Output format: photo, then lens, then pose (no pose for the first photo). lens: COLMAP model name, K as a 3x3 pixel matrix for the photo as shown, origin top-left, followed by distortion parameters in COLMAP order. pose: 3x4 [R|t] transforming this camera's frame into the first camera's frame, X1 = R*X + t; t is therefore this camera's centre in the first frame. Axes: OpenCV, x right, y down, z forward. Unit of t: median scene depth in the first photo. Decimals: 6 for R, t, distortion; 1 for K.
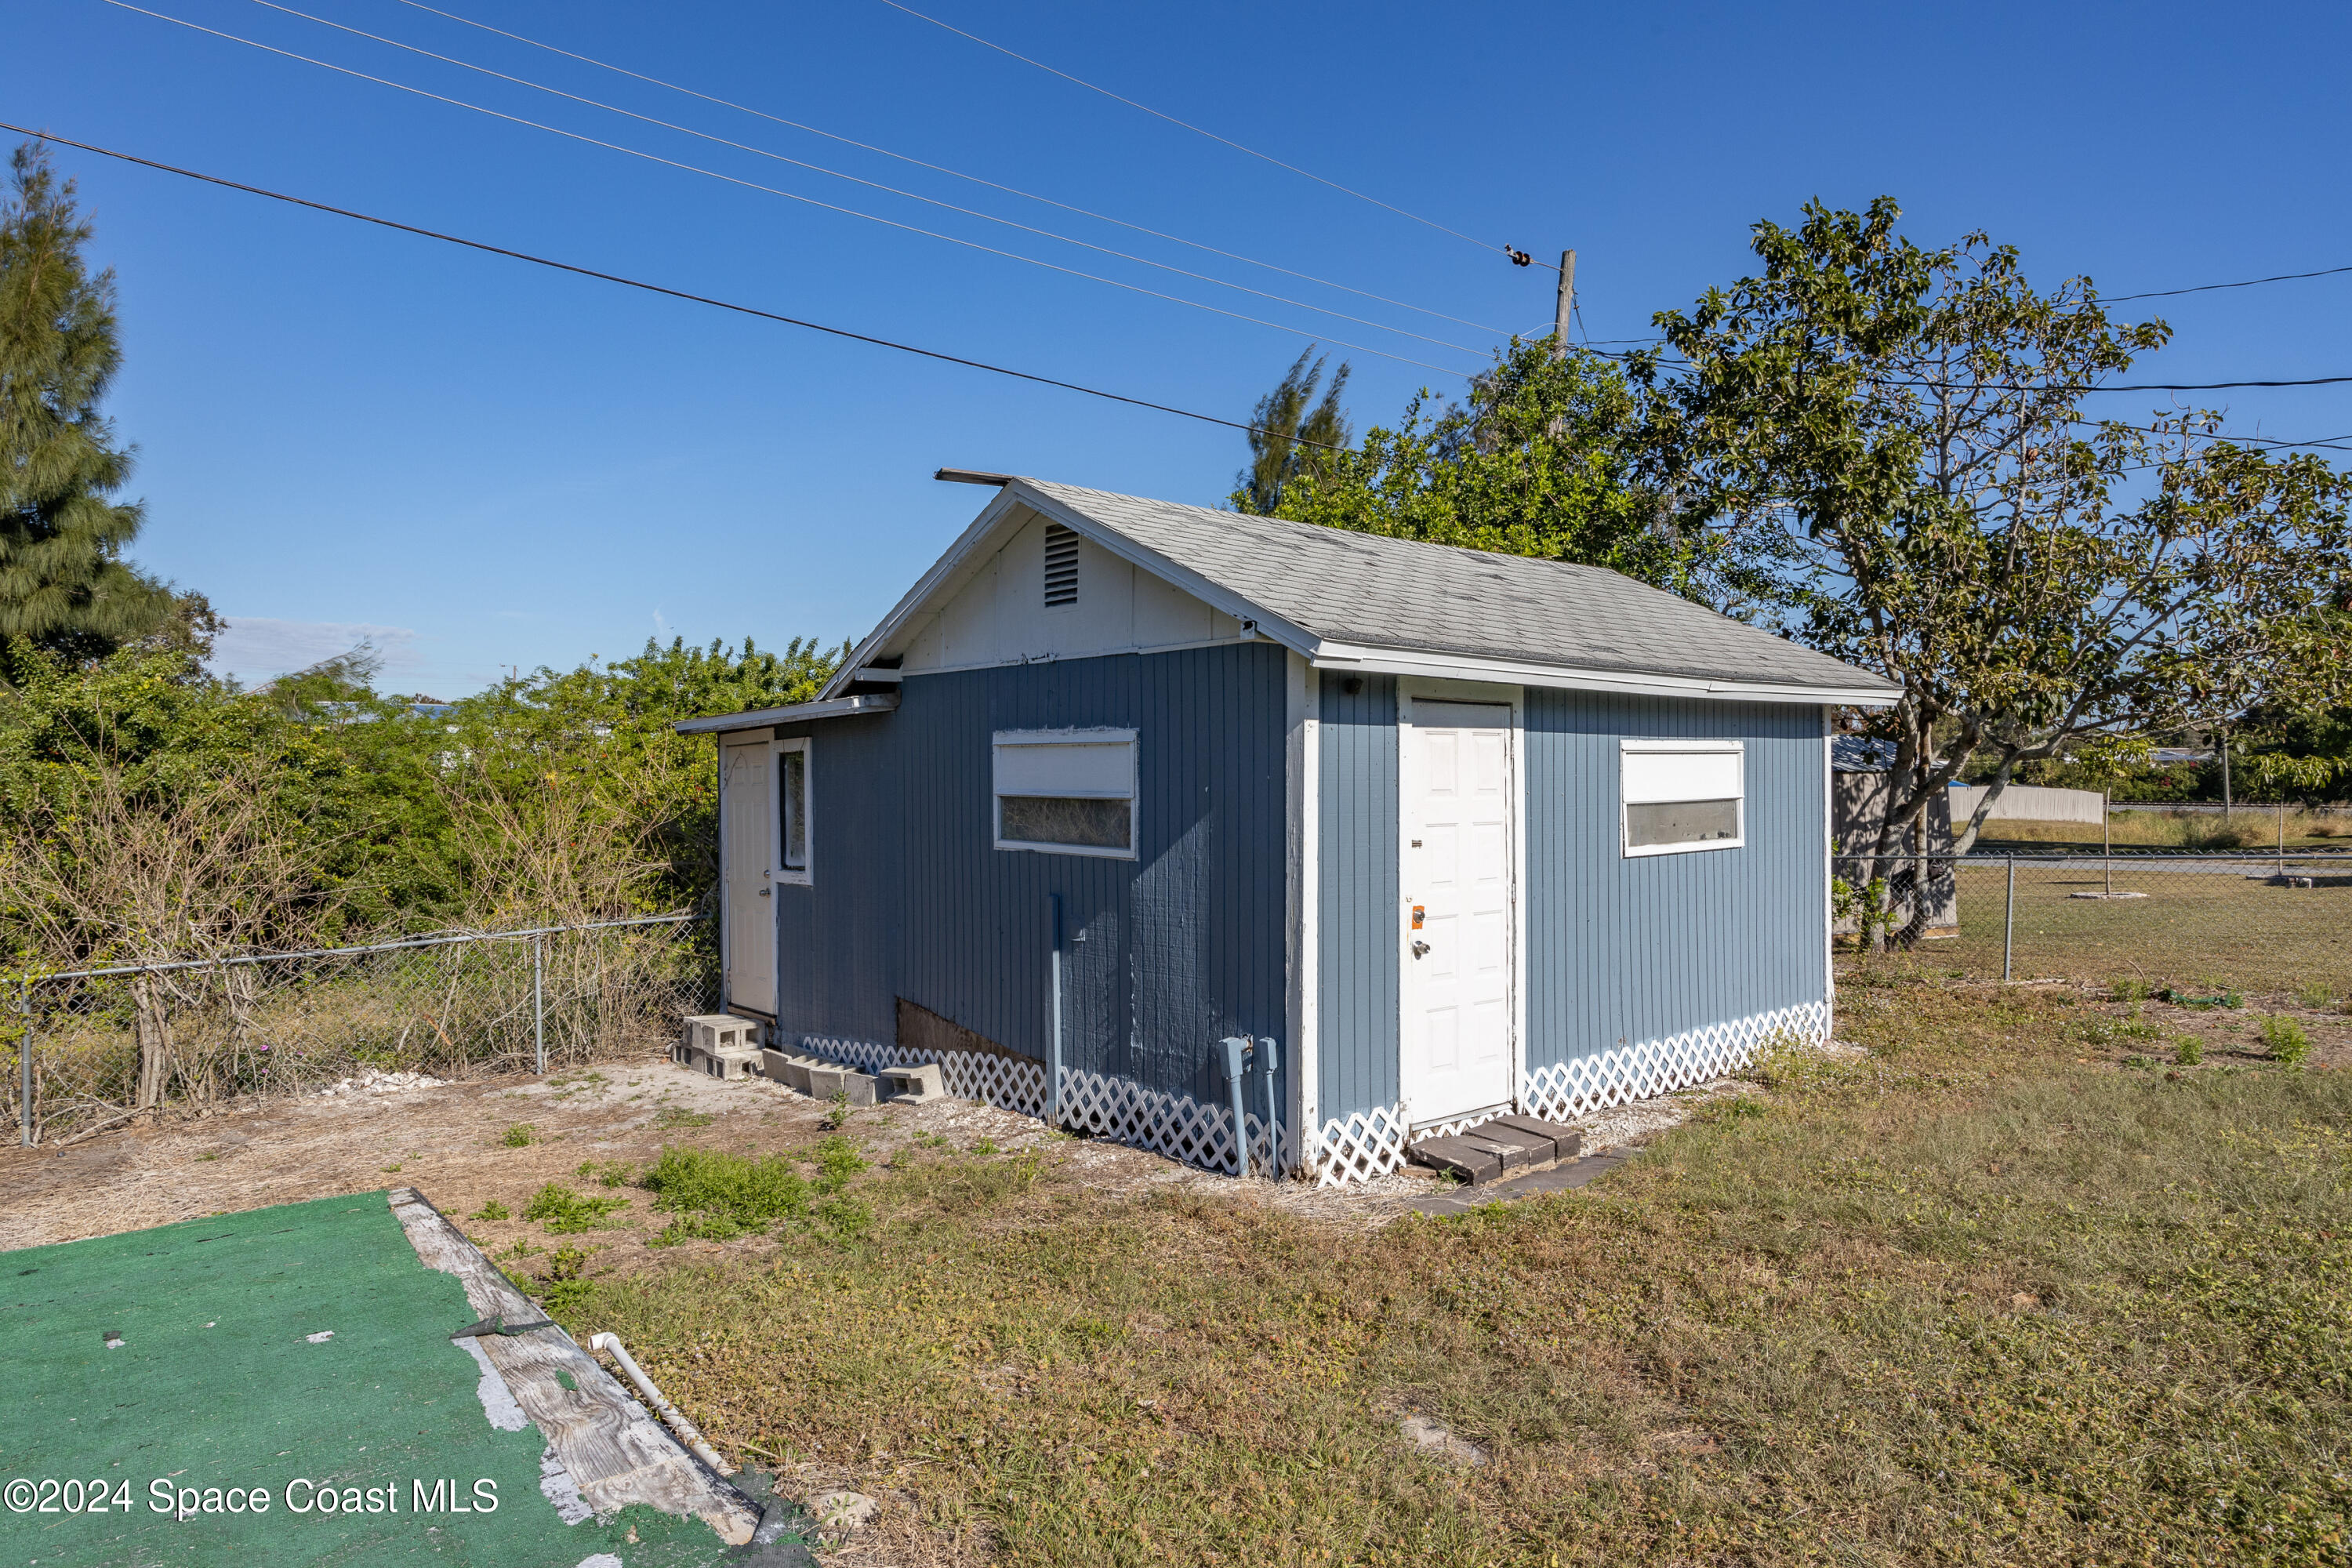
lens RADIAL K [[1424.9, 0, 1168.5], [0, 1424.9, 798.0], [0, 0, 1]] dist [0.023287, 0.000434]
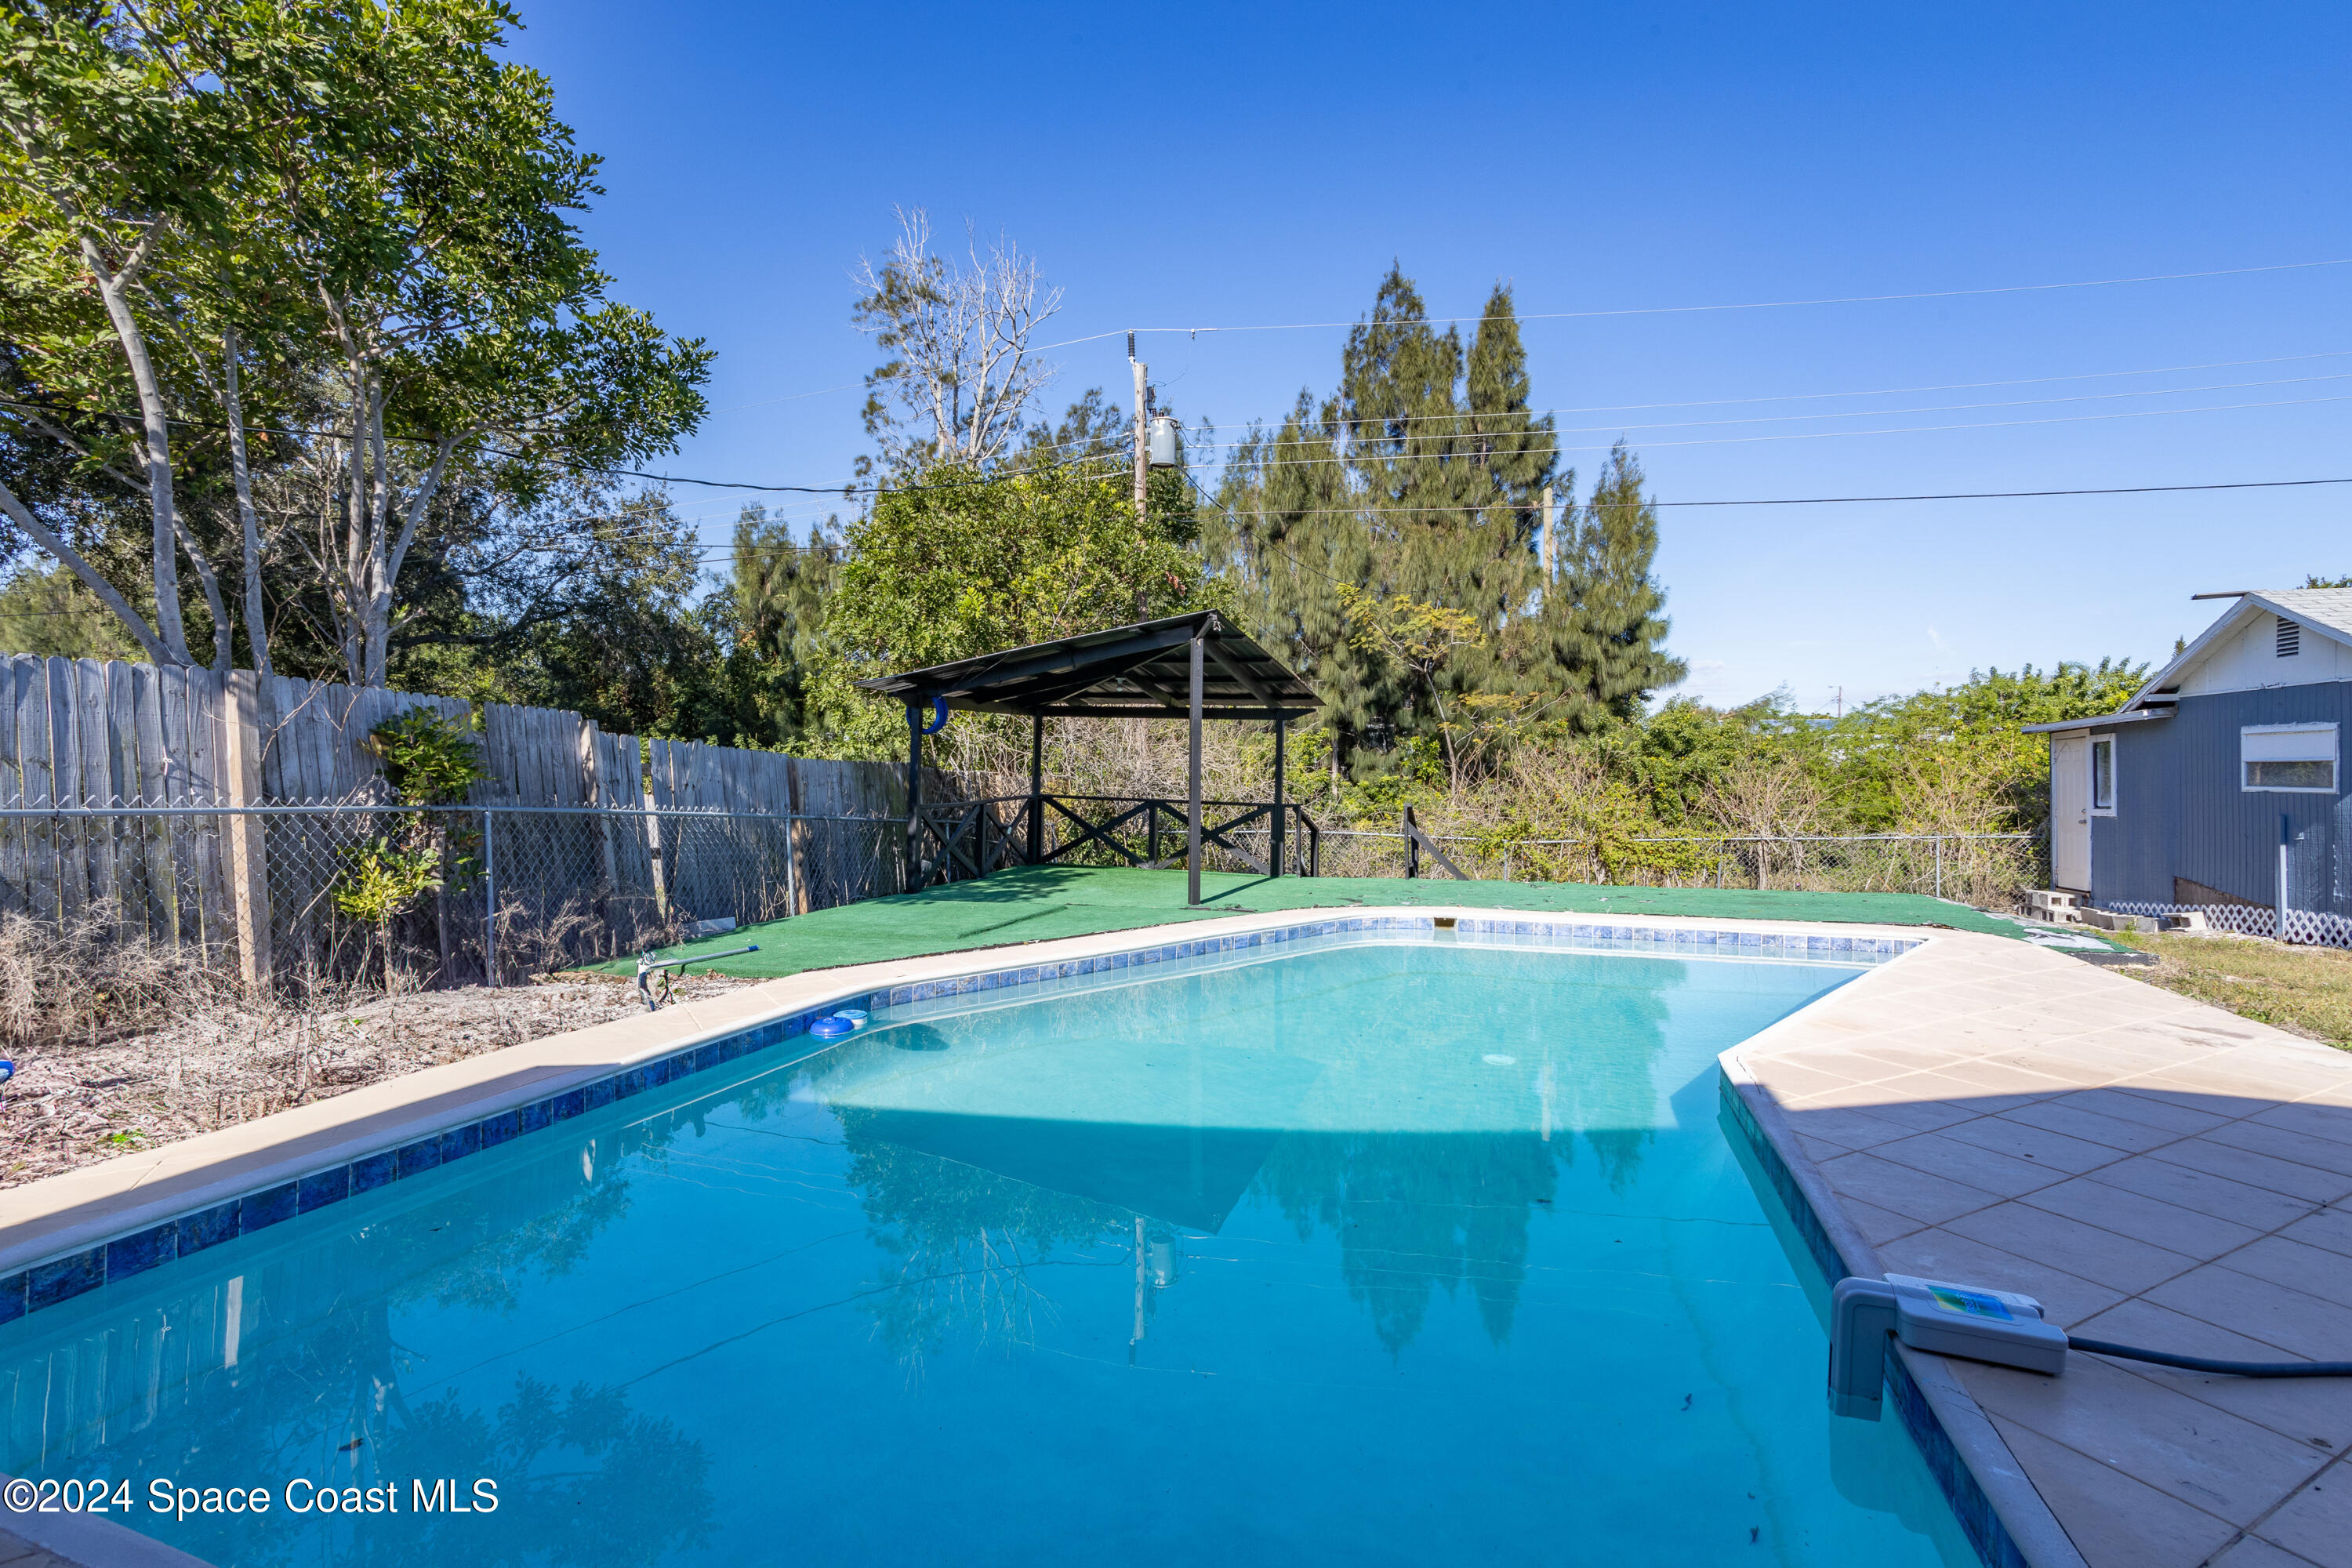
lens RADIAL K [[1139.9, 0, 1180.7], [0, 1139.9, 776.4], [0, 0, 1]] dist [-0.018242, 0.019046]
pose [[0.588355, 0.003064, -0.808597, 0.255881], [-0.014222, 0.999877, -0.006559, 0.045607], [0.808477, 0.015359, 0.588327, -0.948263]]
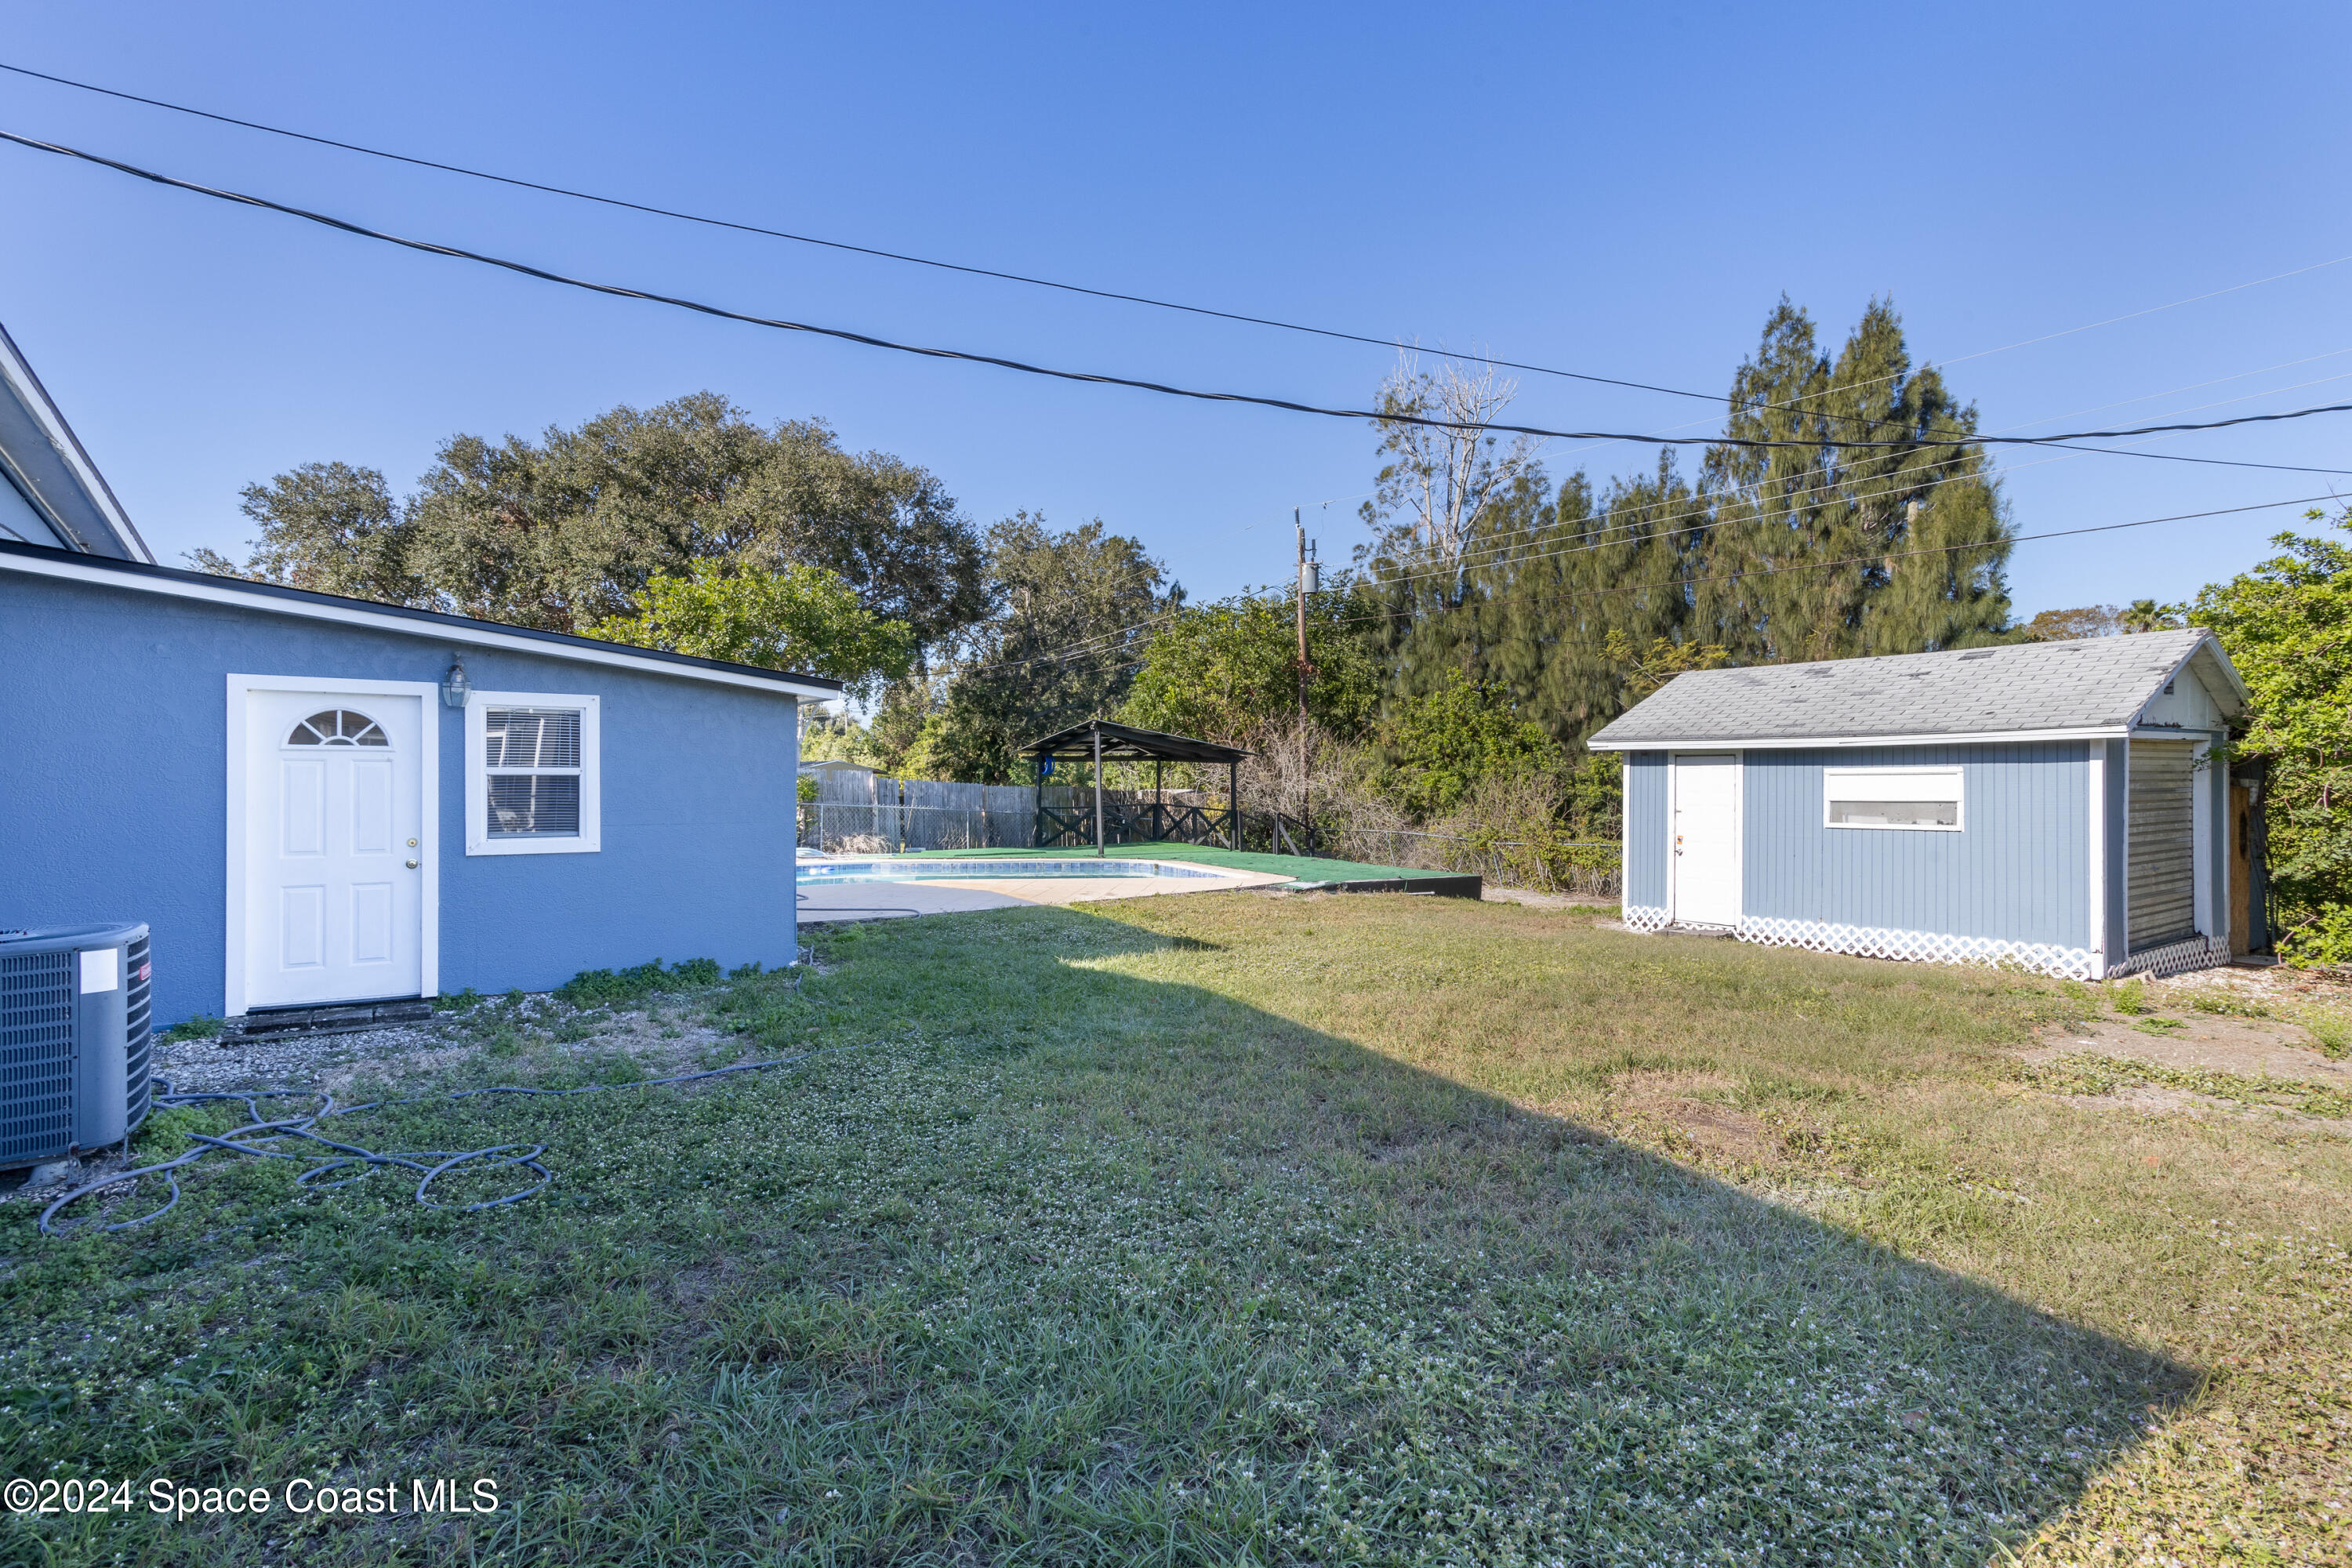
lens RADIAL K [[1158.4, 0, 1176.0], [0, 1158.4, 784.0], [0, 0, 1]] dist [-0.055074, 0.063829]
pose [[-0.102089, 0.012041, -0.994702, 1.965401], [-0.012701, 0.999829, 0.013407, -0.028437], [0.994694, 0.014003, -0.101919, 0.255890]]
